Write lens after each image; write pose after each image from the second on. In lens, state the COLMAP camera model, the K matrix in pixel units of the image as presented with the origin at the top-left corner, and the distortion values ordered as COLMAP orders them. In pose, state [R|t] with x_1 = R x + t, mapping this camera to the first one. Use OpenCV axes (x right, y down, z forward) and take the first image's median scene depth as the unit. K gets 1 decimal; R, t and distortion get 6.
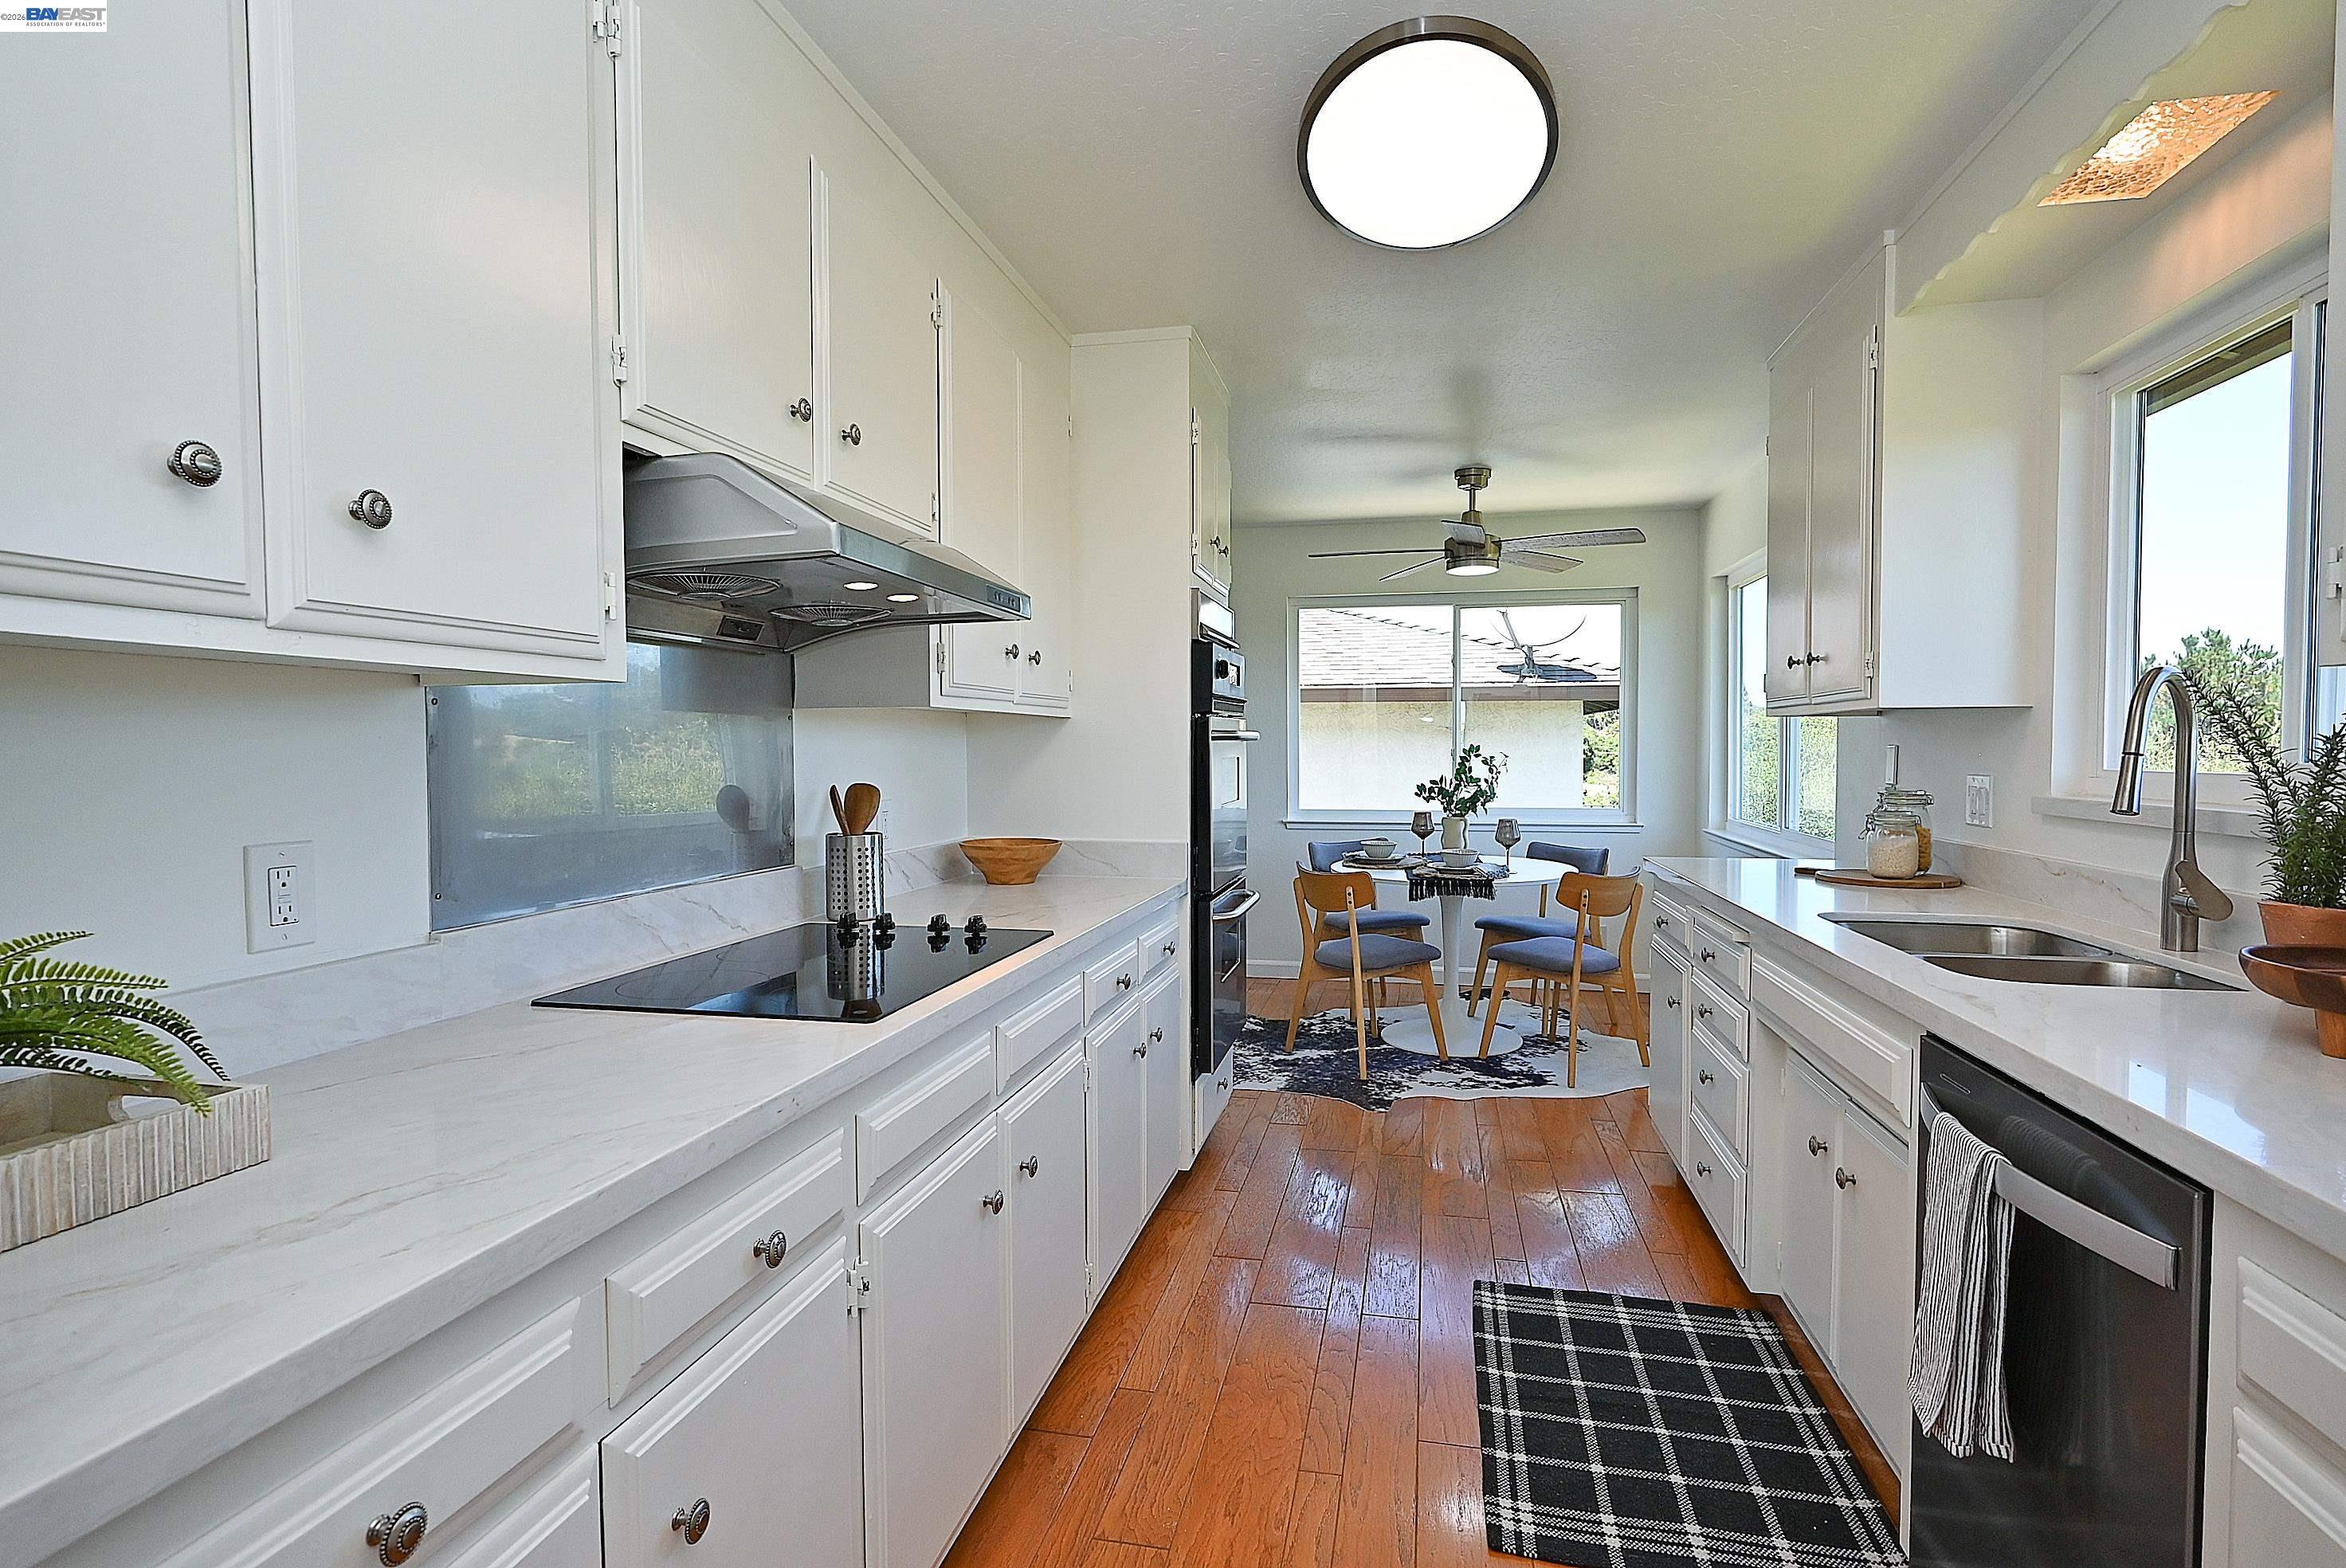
lens RADIAL K [[1162.0, 0, 1168.5], [0, 1162.0, 780.9], [0, 0, 1]] dist [0.001849, 0.000798]
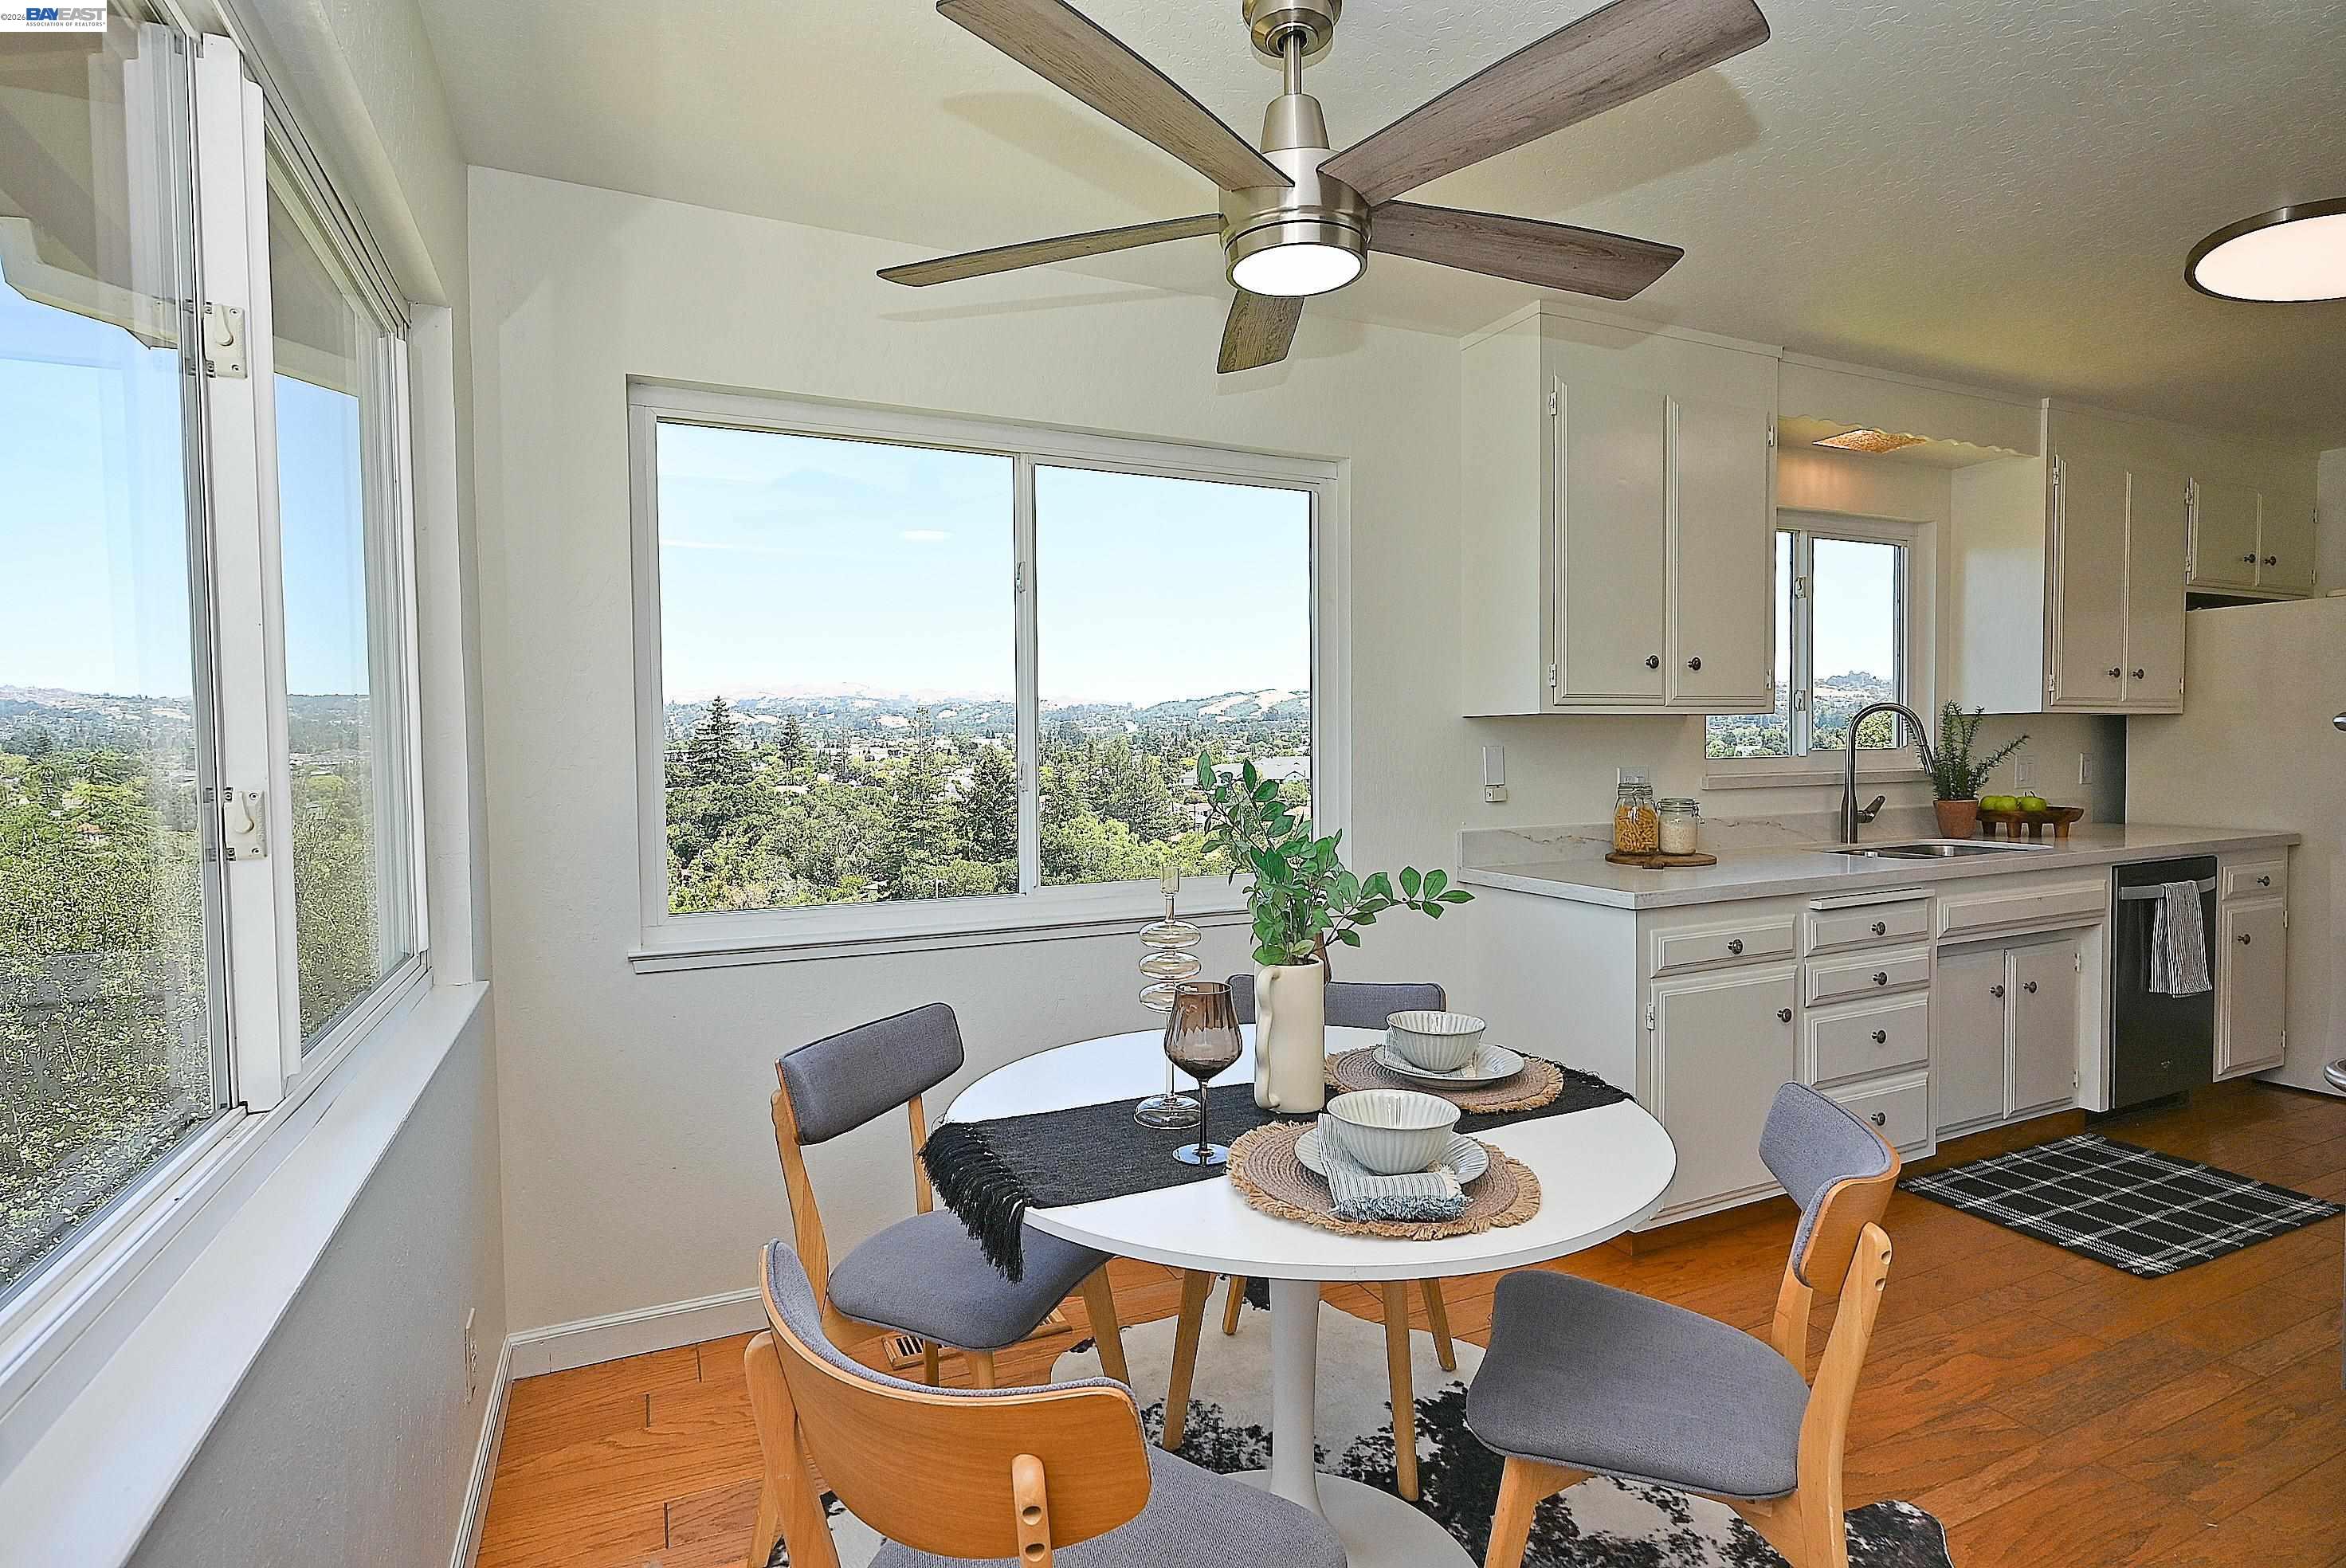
lens RADIAL K [[1162.0, 0, 1172.8], [0, 1162.0, 781.7], [0, 0, 1]] dist [0.001849, 0.000798]
pose [[-0.604760, -0.018519, 0.796192, -0.017112], [0.041561, 0.997633, 0.054773, -0.089691], [-0.795323, 0.066215, -0.602559, 2.503689]]
